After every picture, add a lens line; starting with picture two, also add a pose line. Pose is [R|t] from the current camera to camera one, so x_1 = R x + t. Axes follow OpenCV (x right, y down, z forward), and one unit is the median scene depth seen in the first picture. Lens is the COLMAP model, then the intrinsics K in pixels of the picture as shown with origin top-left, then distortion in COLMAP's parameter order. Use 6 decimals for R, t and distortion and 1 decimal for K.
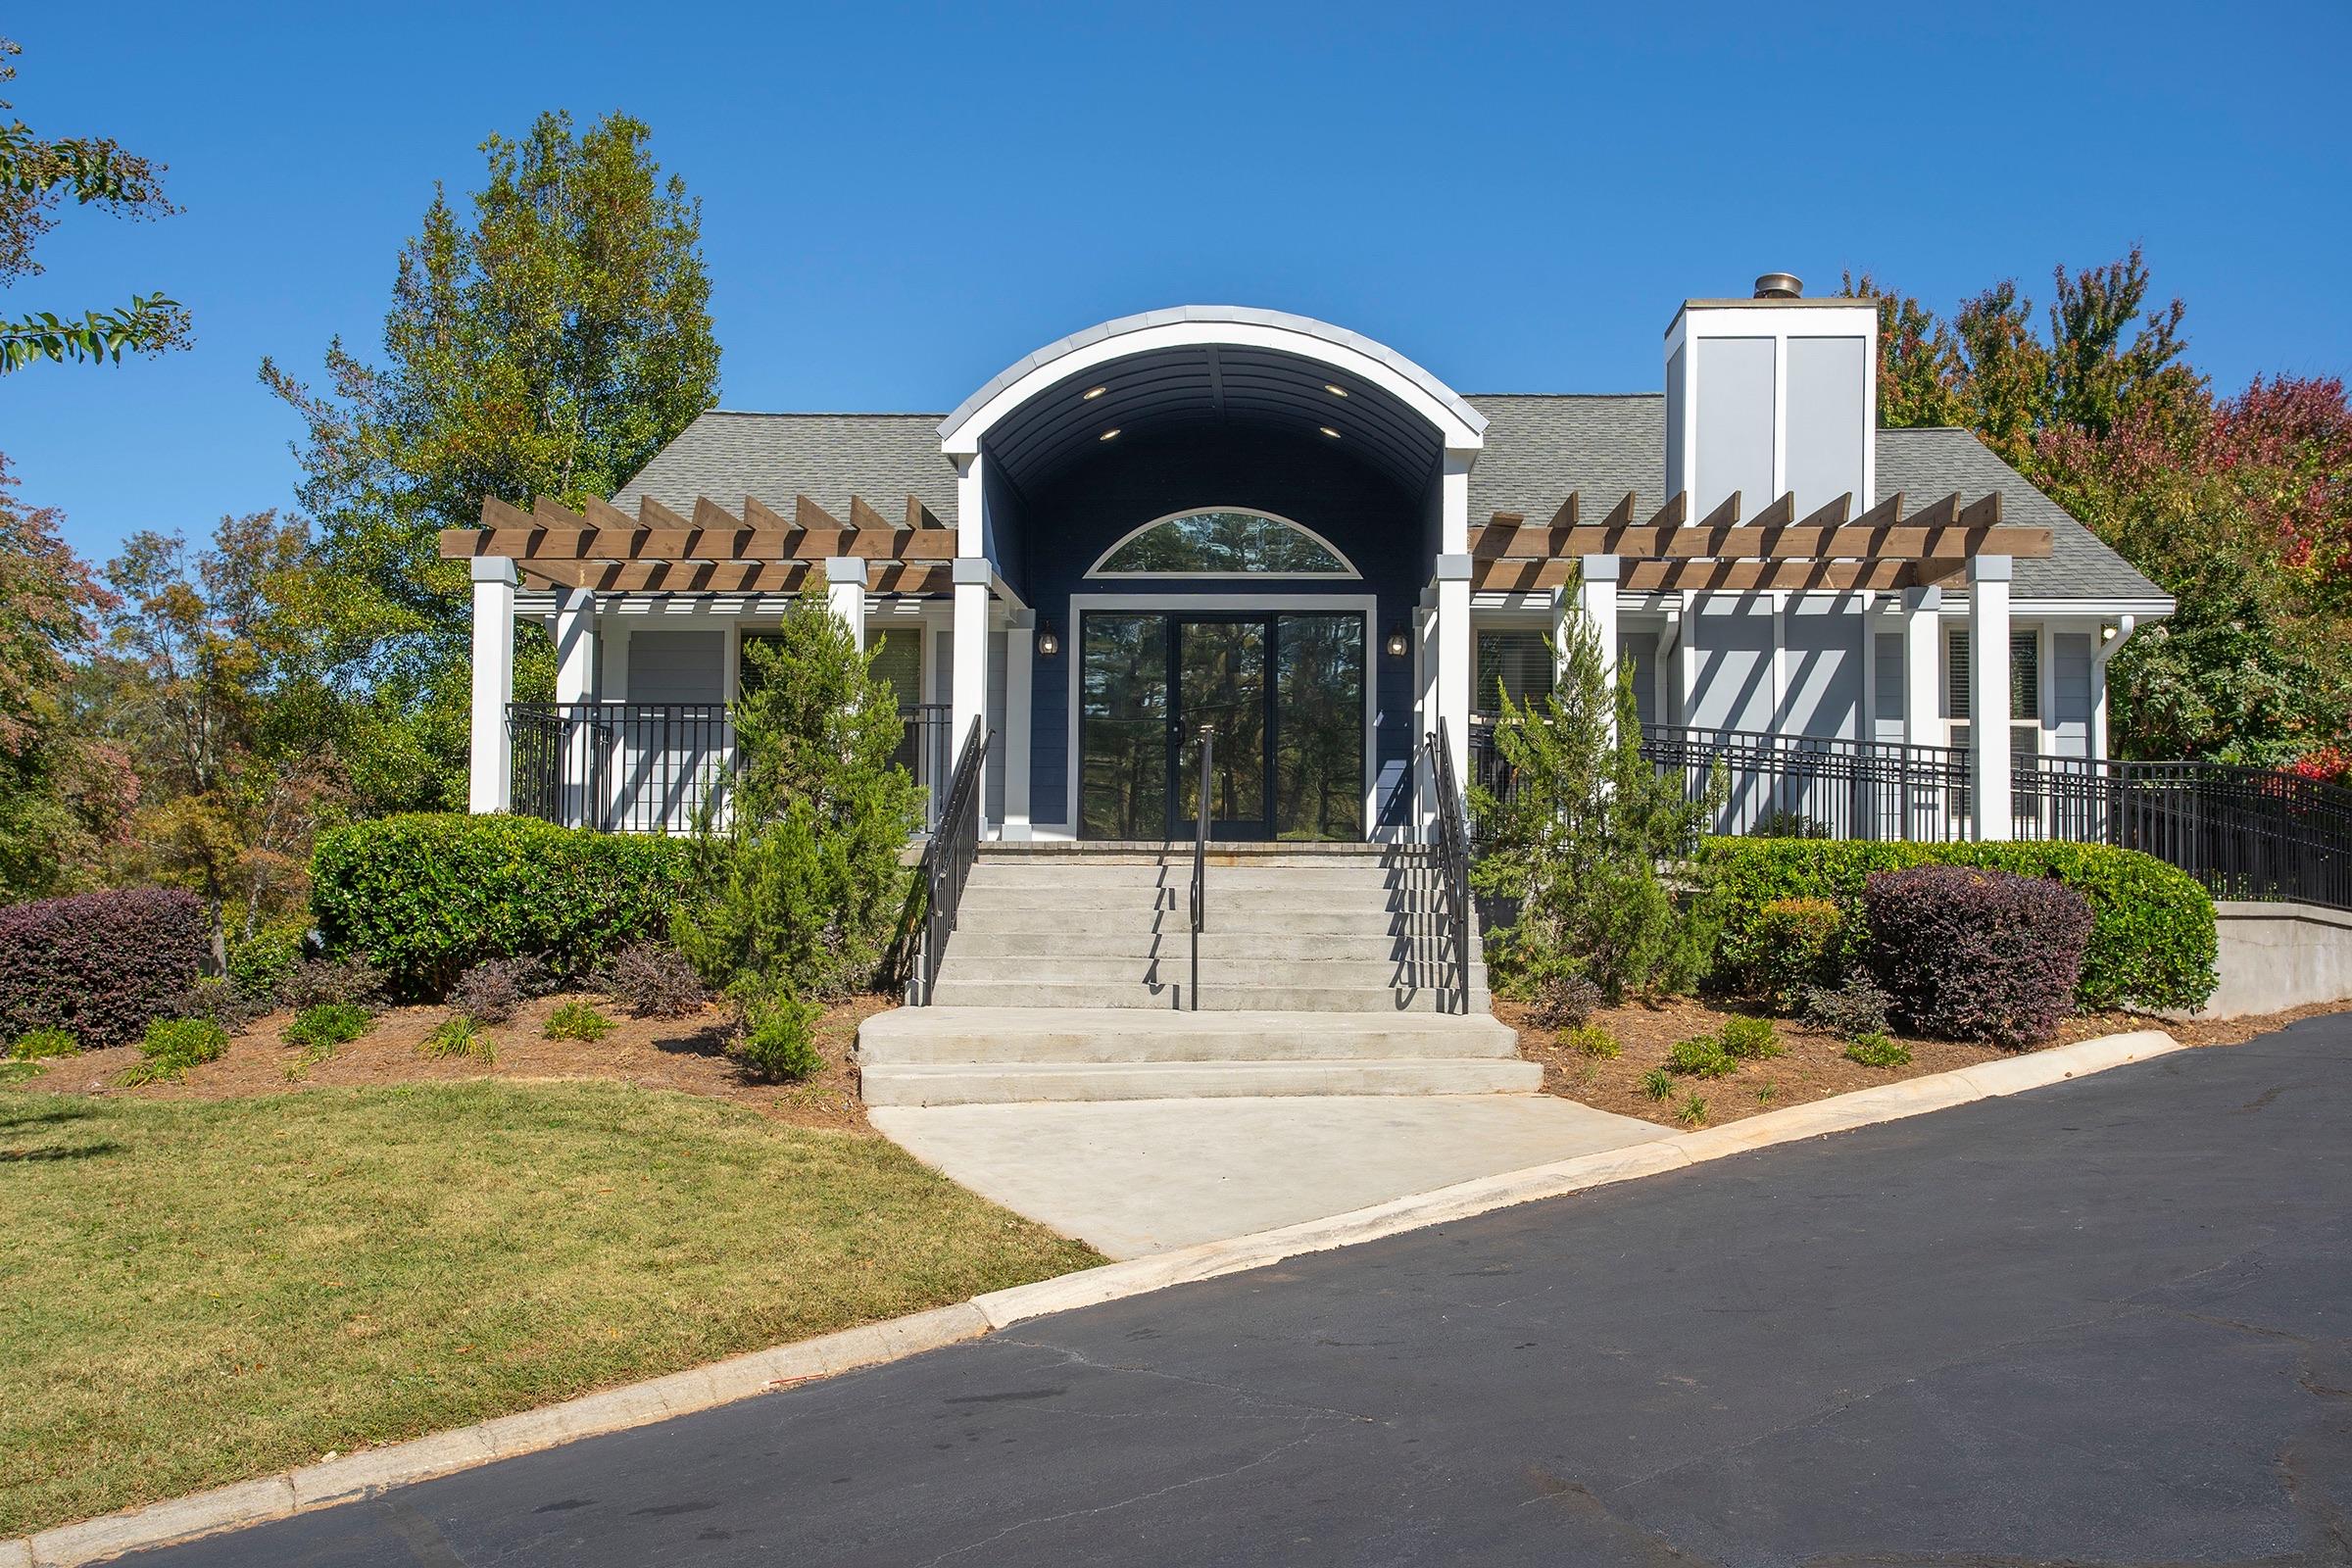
lens RADIAL K [[2035.5, 0, 1176.0], [0, 2035.5, 784.0], [0, 0, 1]] dist [-0.002089, 0.053359]
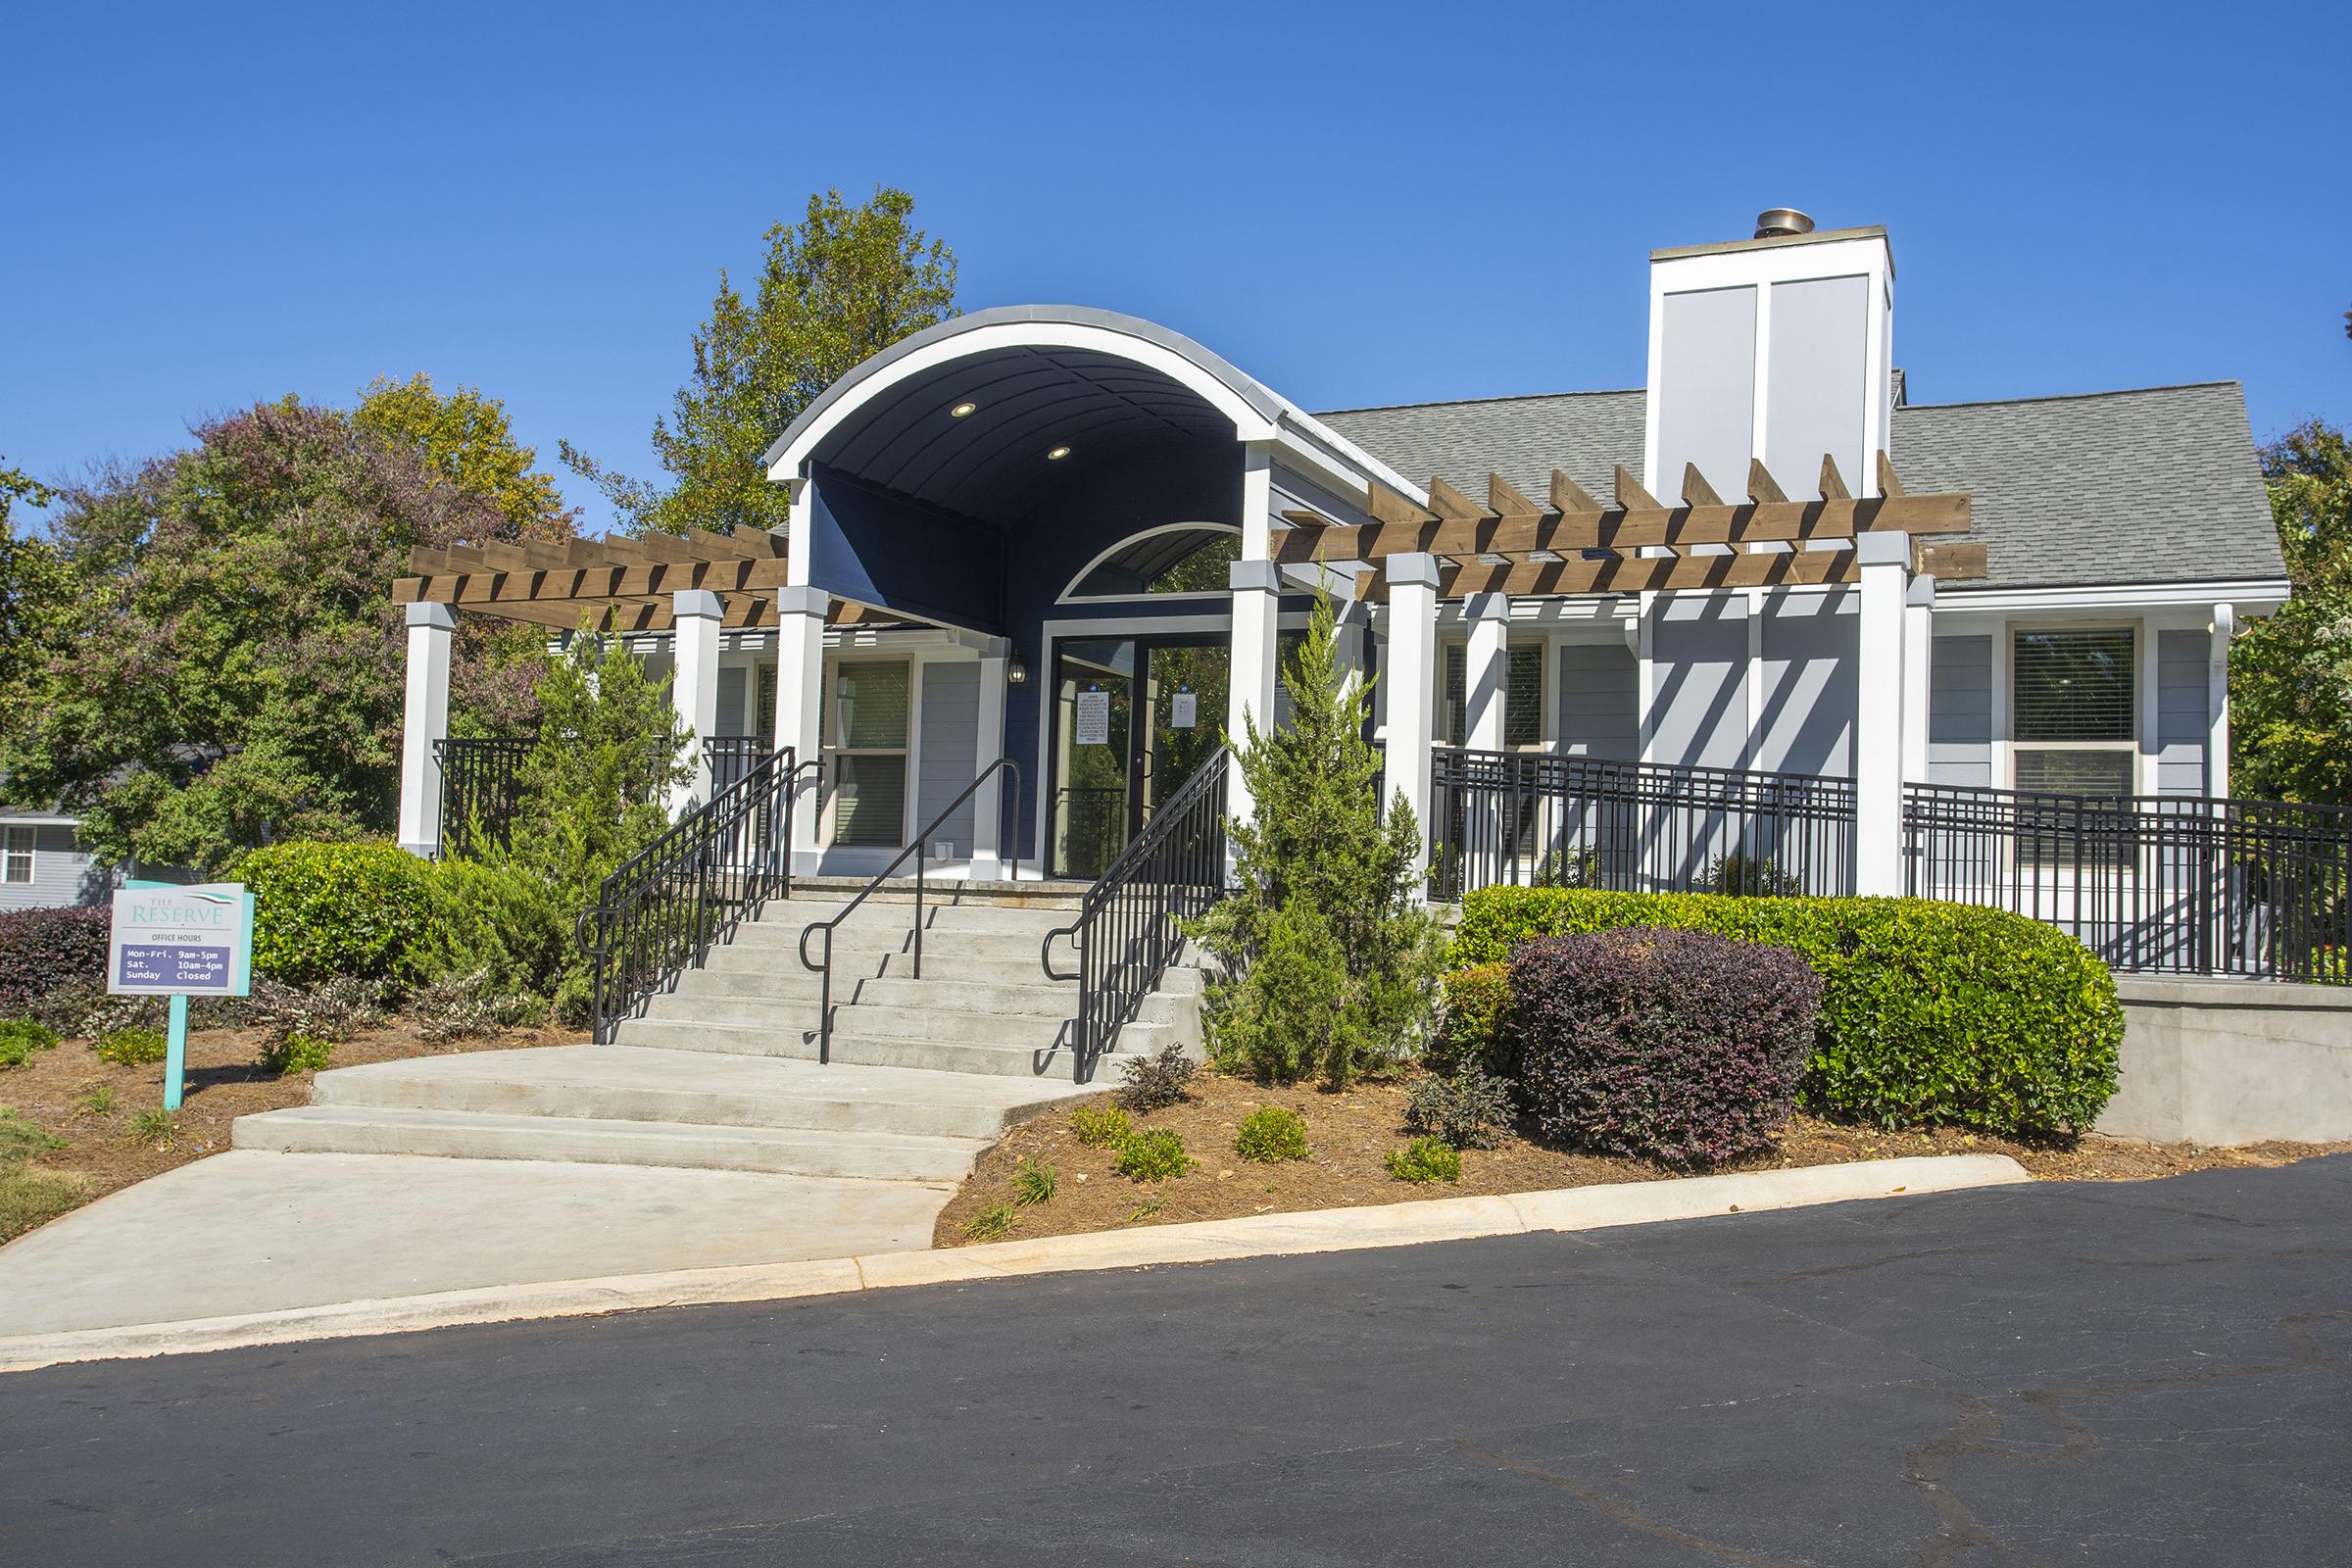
lens RADIAL K [[1940.4, 0, 1176.0], [0, 1940.4, 784.0], [0, 0, 1]] dist [-0.005785, 0.011898]
pose [[0.930445, -0.001467, -0.366428, 0.412536], [-0.004774, 0.999859, -0.016126, -0.001890], [0.366399, 0.016754, 0.930307, 0.203865]]
